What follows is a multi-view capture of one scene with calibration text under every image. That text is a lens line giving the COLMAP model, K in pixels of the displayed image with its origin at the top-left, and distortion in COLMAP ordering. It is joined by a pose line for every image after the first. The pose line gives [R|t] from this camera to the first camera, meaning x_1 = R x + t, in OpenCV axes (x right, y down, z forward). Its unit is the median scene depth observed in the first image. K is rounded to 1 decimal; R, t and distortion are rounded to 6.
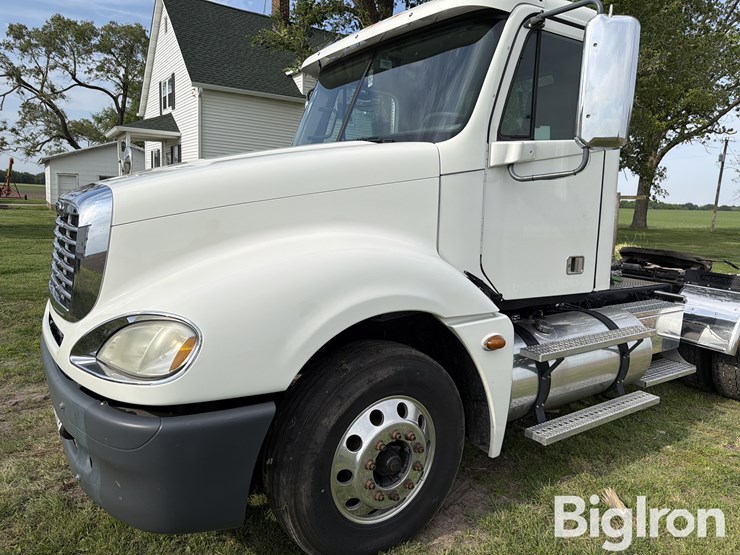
lens RADIAL K [[517.3, 0, 372.1], [0, 517.3, 276.0], [0, 0, 1]] dist [0.063602, -0.084284]
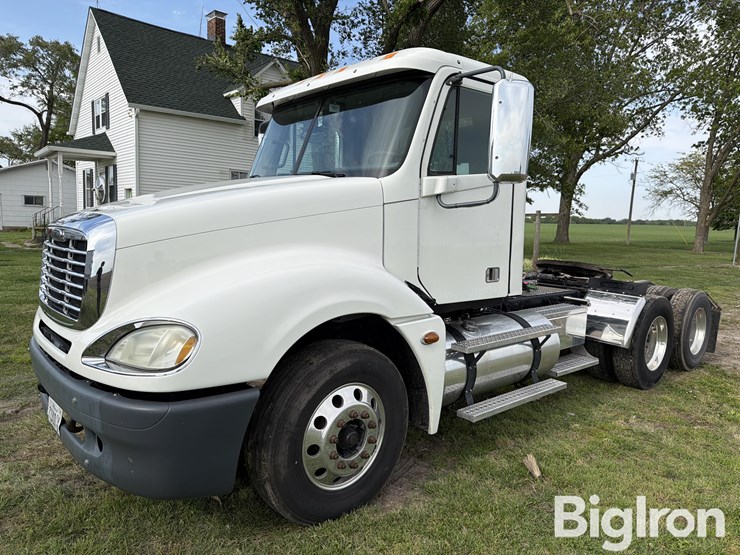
lens RADIAL K [[518.4, 0, 370.0], [0, 518.4, 277.5], [0, 0, 1]] dist [0.074898, 0.000118]
pose [[0.993226, -0.022506, 0.113998, -0.039524], [0.025950, 0.999248, -0.028812, 0.013841], [-0.113263, 0.031575, 0.993063, -0.192019]]
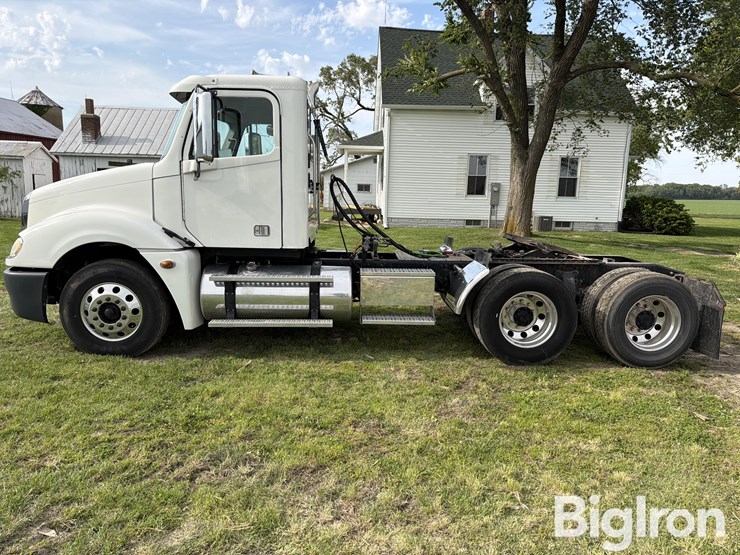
lens RADIAL K [[517.3, 0, 372.1], [0, 517.3, 276.0], [0, 0, 1]] dist [0.063602, -0.084284]
pose [[0.850729, 0.064634, -0.521615, 1.697327], [-0.067146, 0.997643, 0.014108, 0.082763], [0.521298, 0.023022, 0.853064, -0.232592]]
